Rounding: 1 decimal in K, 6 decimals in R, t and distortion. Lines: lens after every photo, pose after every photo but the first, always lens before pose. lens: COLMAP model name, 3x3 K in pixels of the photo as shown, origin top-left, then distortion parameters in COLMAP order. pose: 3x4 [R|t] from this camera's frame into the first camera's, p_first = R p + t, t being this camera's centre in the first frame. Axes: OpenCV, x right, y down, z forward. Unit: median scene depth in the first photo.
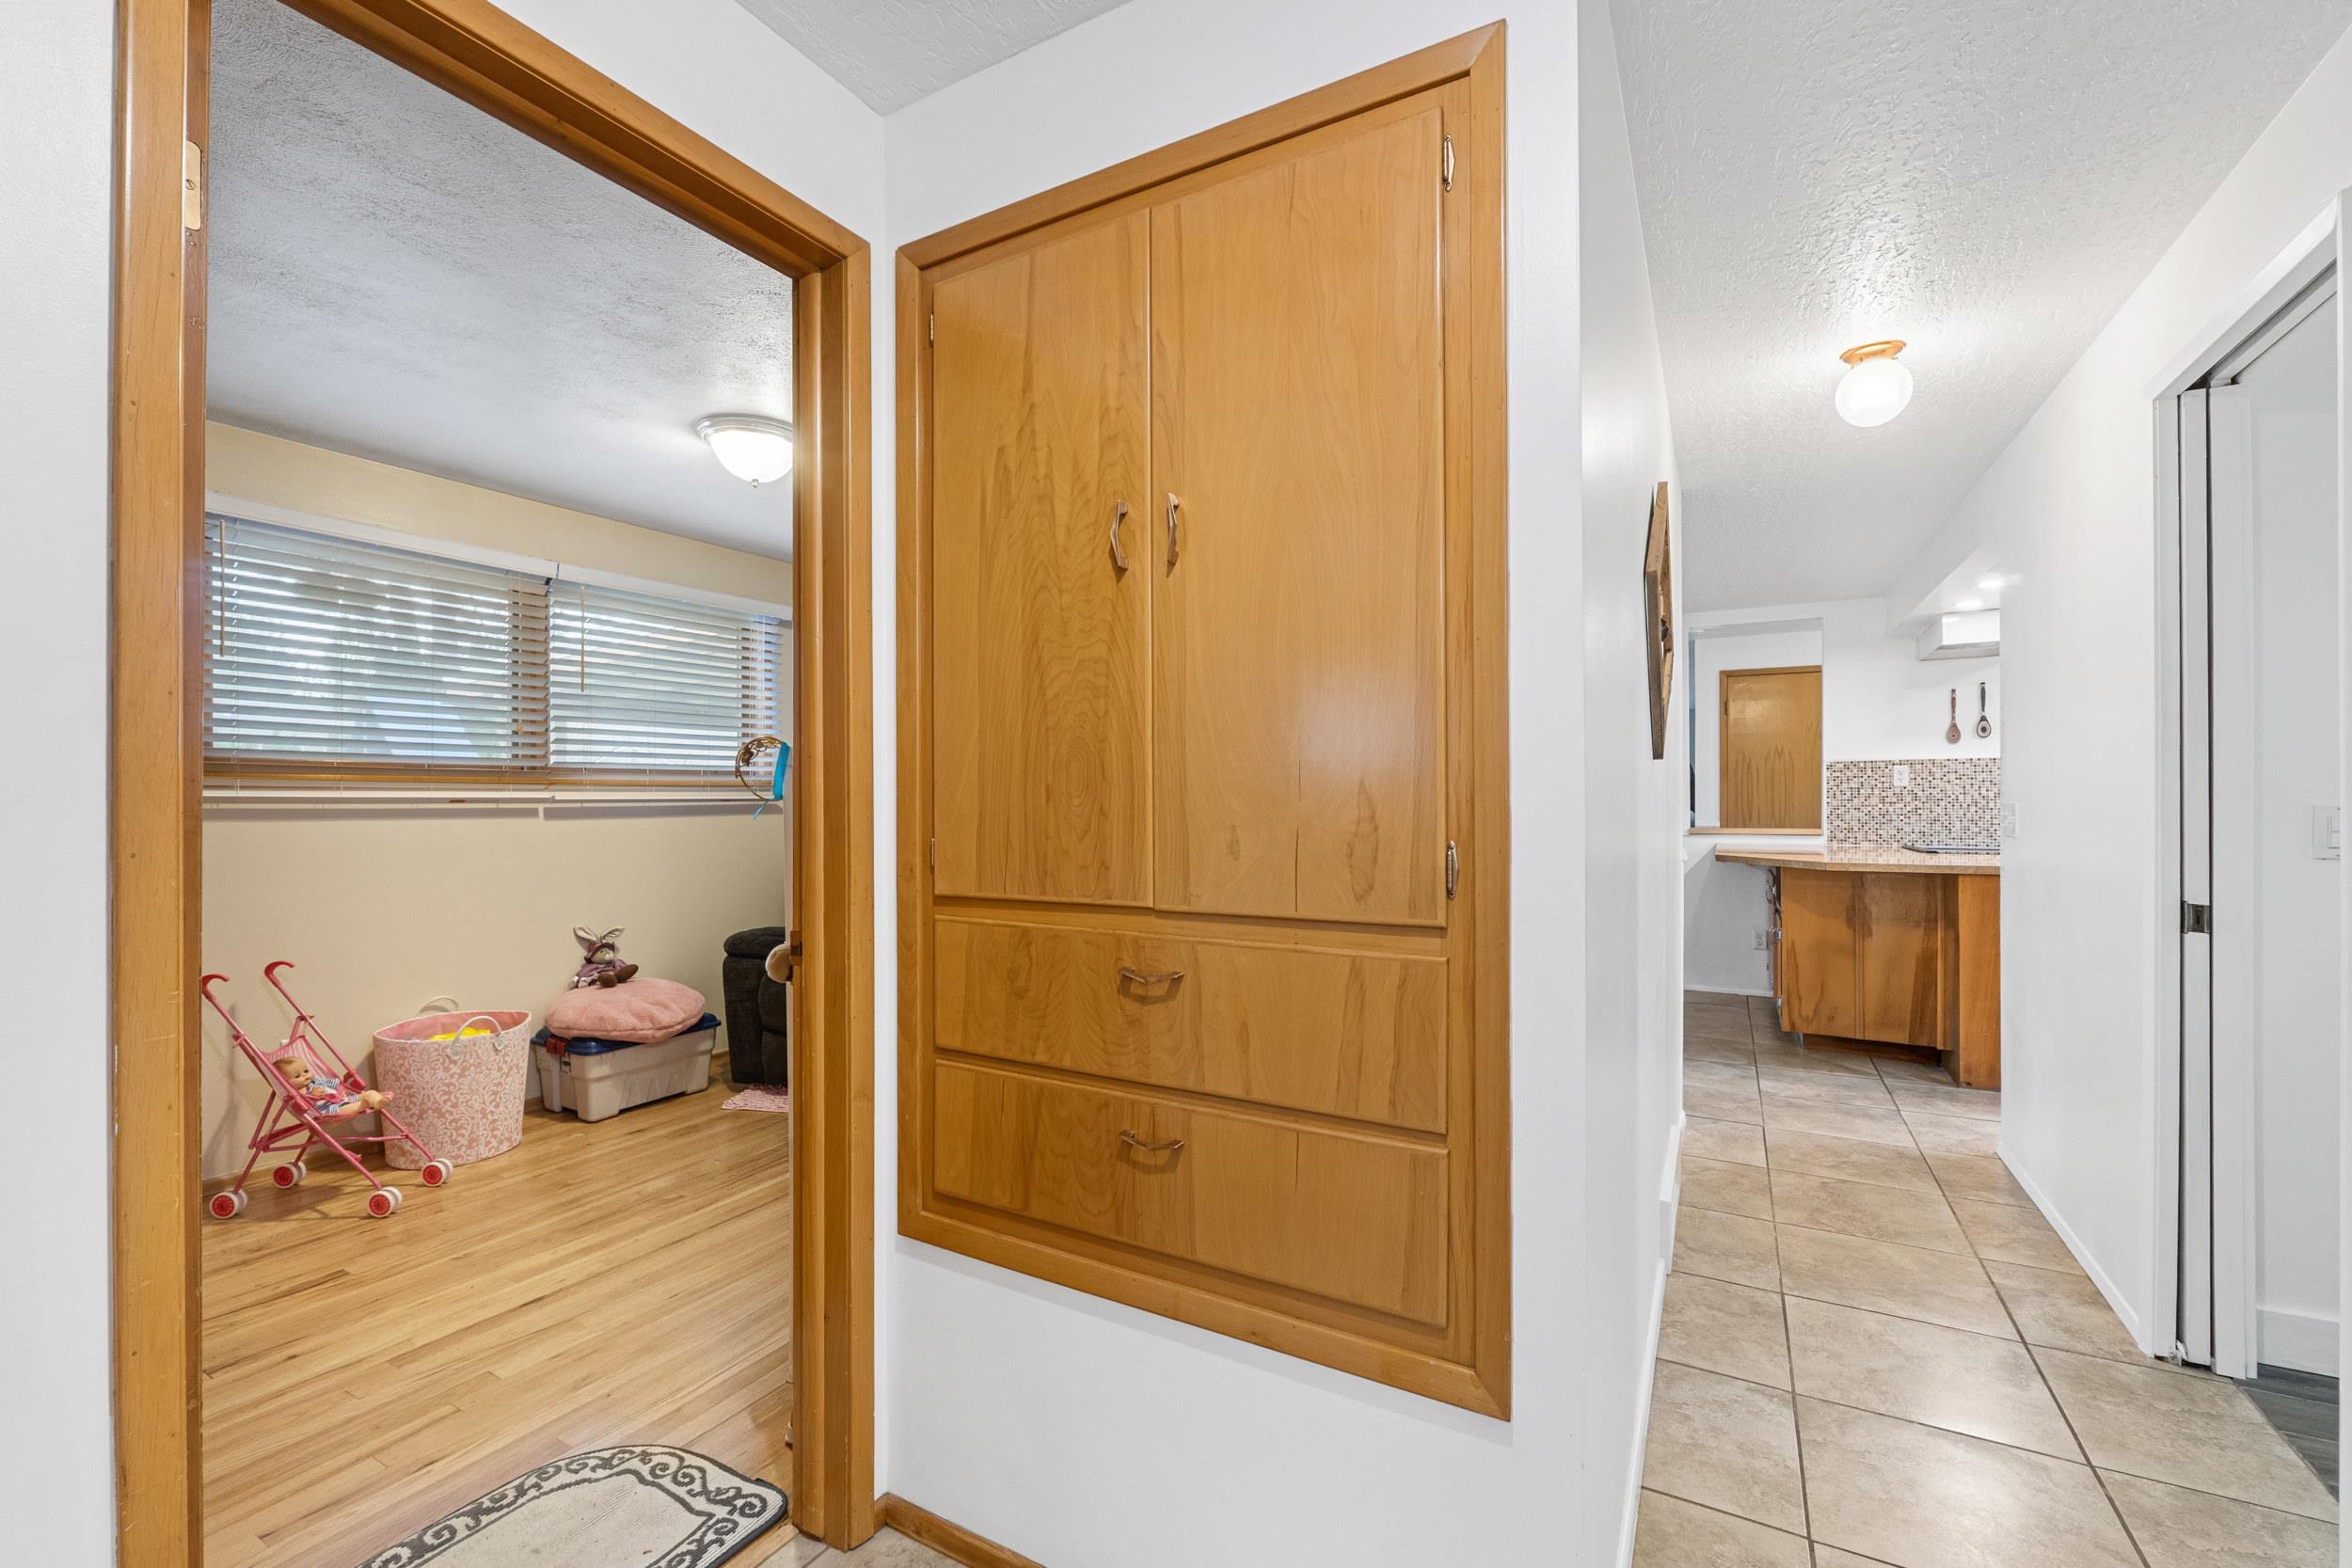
lens RADIAL K [[985.9, 0, 1170.5], [0, 985.9, 799.1], [0, 0, 1]] dist [-0.007280, -0.000044]
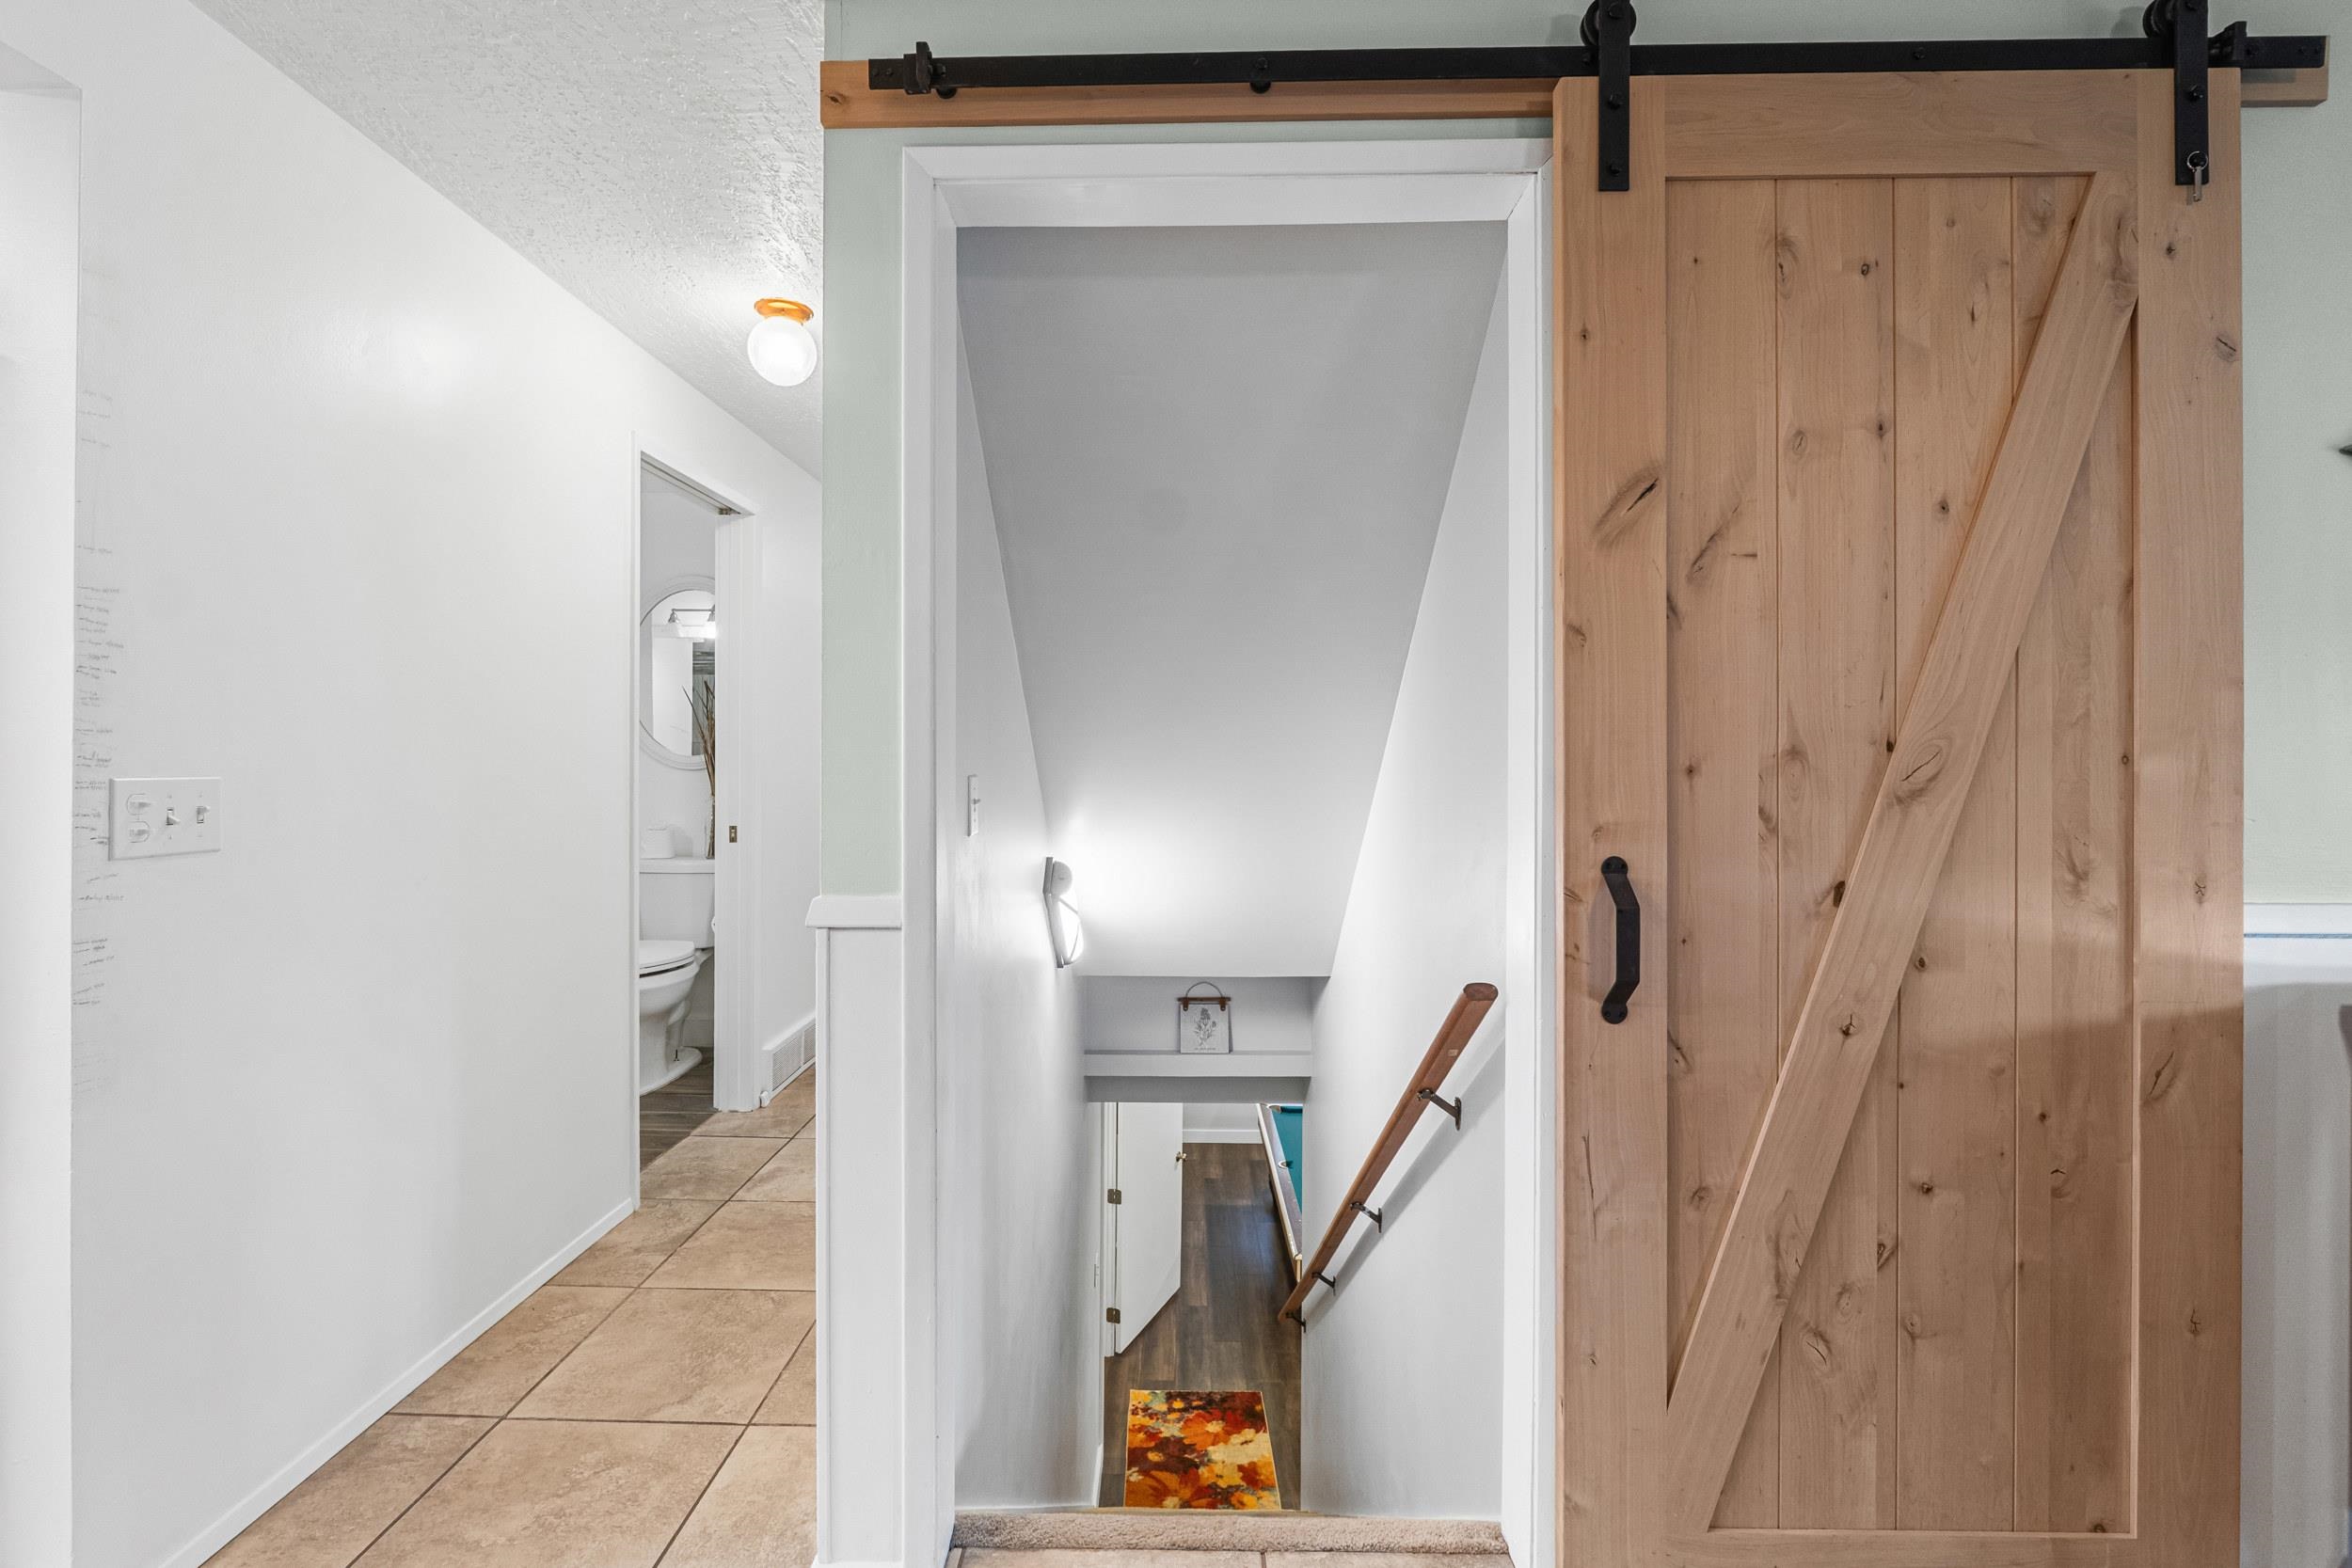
lens RADIAL K [[1354.5, 0, 1216.3], [0, 1354.5, 774.2], [0, 0, 1]] dist [-0.017013, 0.002158]
pose [[-0.891041, 0.000646, -0.453923, 0.211698], [-0.000086, 0.999999, 0.001592, -0.001334], [0.453923, 0.001458, -0.891040, 0.534645]]
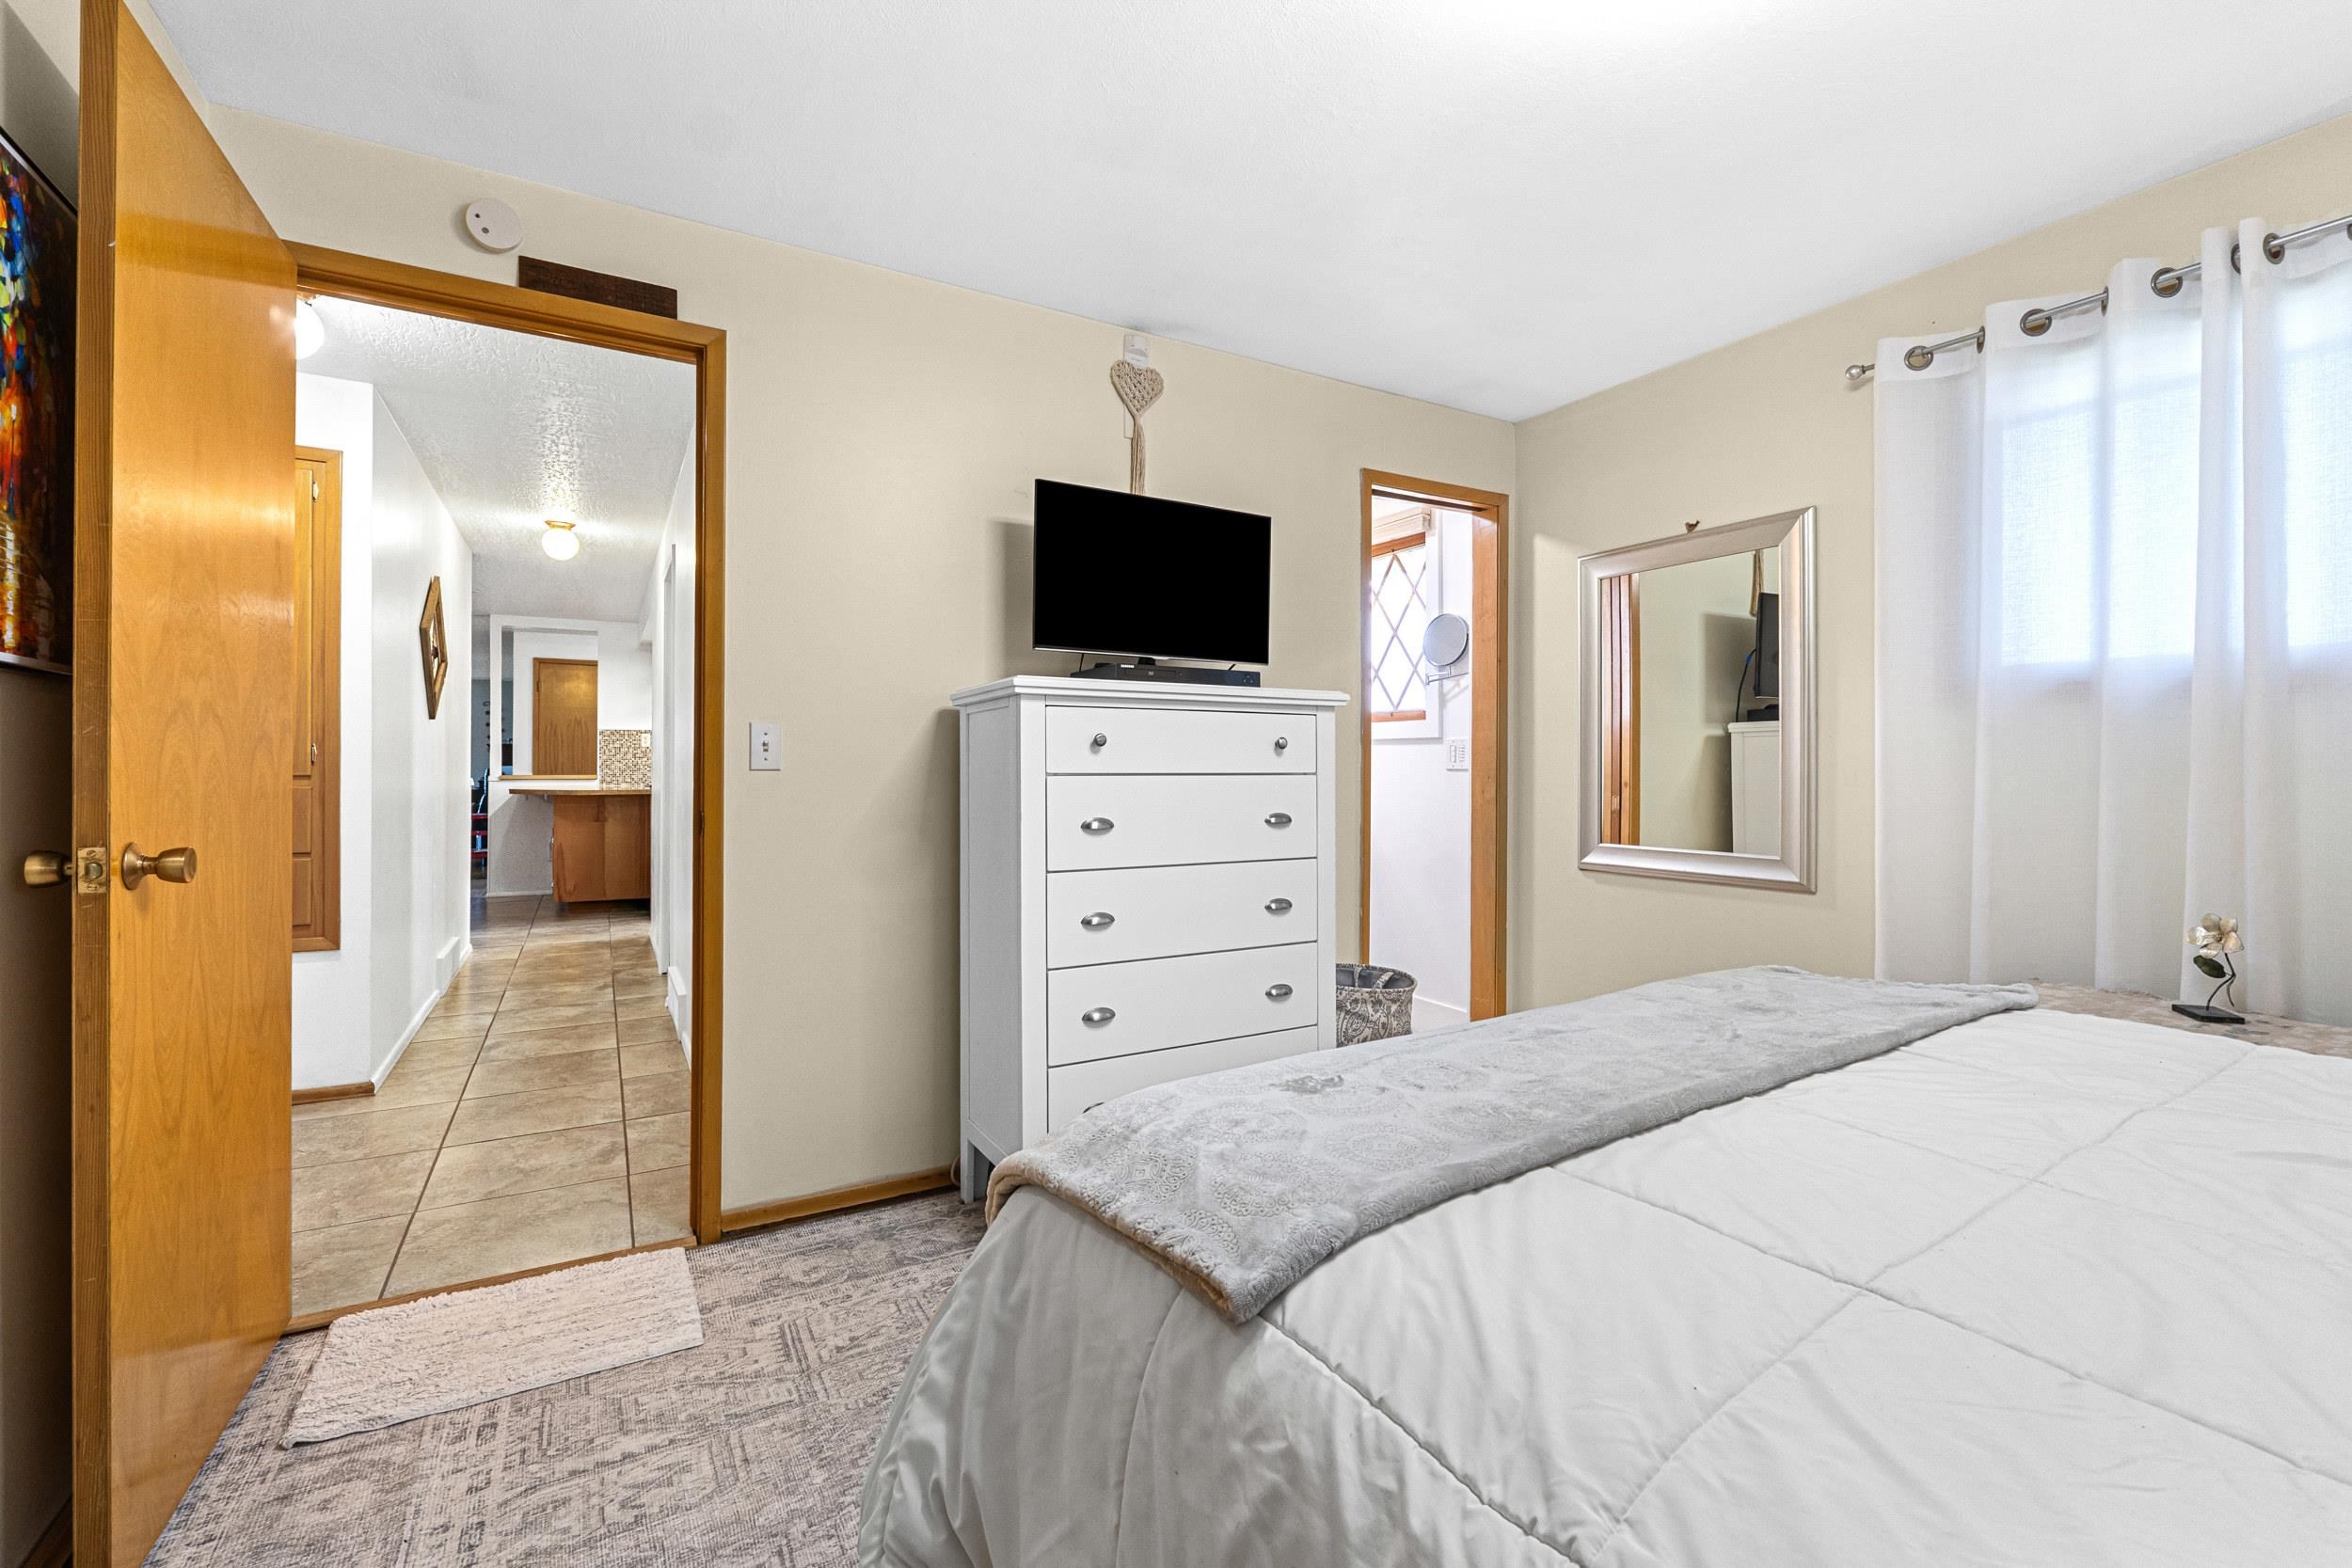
lens RADIAL K [[999.7, 0, 1163.0], [0, 999.7, 769.3], [0, 0, 1]] dist [-0.002385, -0.000490]
pose [[0.519199, 0.005339, 0.854637, -0.106566], [-0.003755, 0.999985, -0.003966, 0.015004], [-0.854645, -0.001150, 0.519211, -0.304147]]
